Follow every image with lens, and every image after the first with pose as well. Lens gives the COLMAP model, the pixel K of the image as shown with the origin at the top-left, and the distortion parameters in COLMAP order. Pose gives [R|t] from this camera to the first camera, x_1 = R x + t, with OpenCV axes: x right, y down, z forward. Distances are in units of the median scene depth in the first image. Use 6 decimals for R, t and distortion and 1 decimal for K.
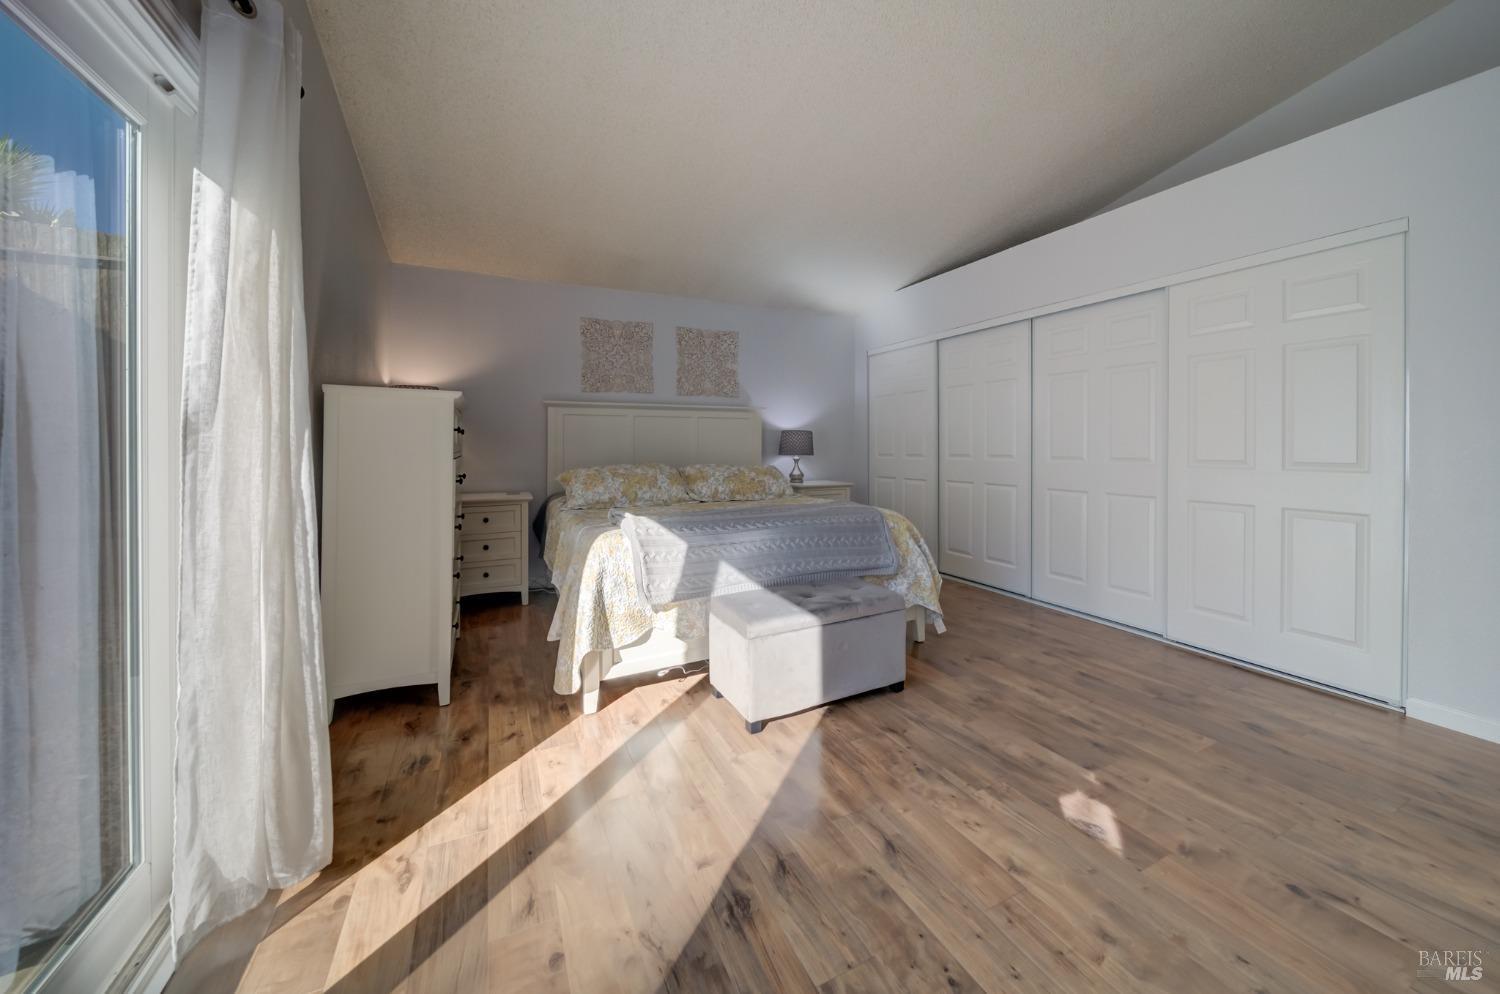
lens RADIAL K [[538.2, 0, 753.6], [0, 538.2, 445.1], [0, 0, 1]] dist [-0.001238, -0.000166]
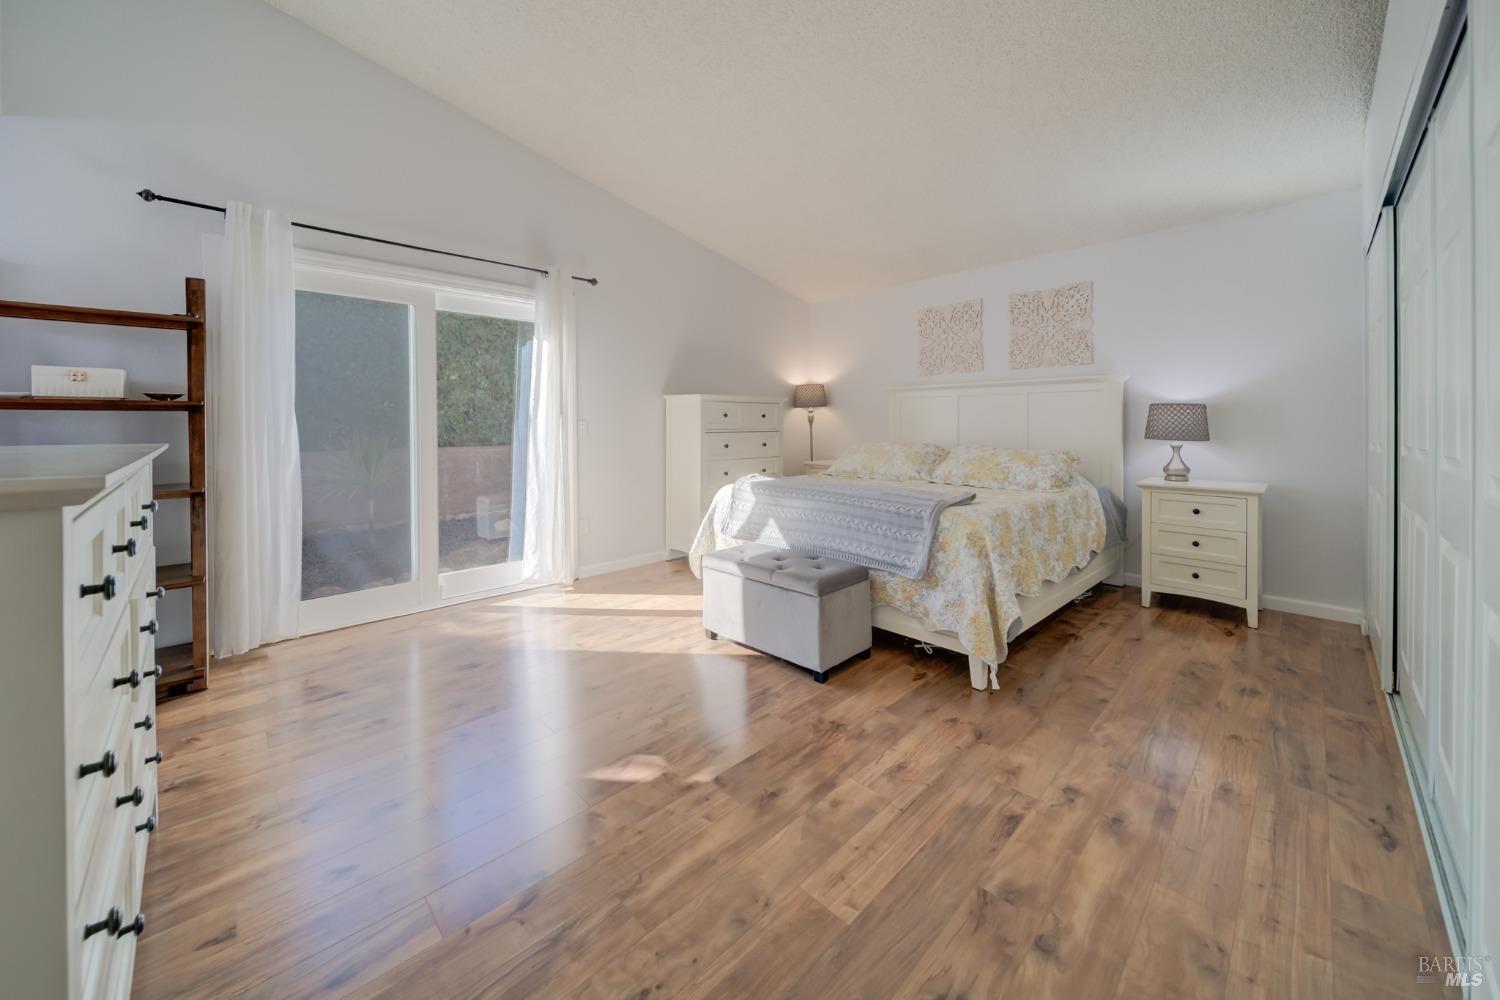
lens RADIAL K [[546.9, 0, 759.0], [0, 546.9, 424.1], [0, 0, 1]] dist [-0.000116, -0.000015]
pose [[0.319614, 0.000311, -0.947548, 1.083278], [-0.000864, 1.000000, 0.000036, -0.001453], [0.947547, 0.000807, 0.319615, 0.548203]]
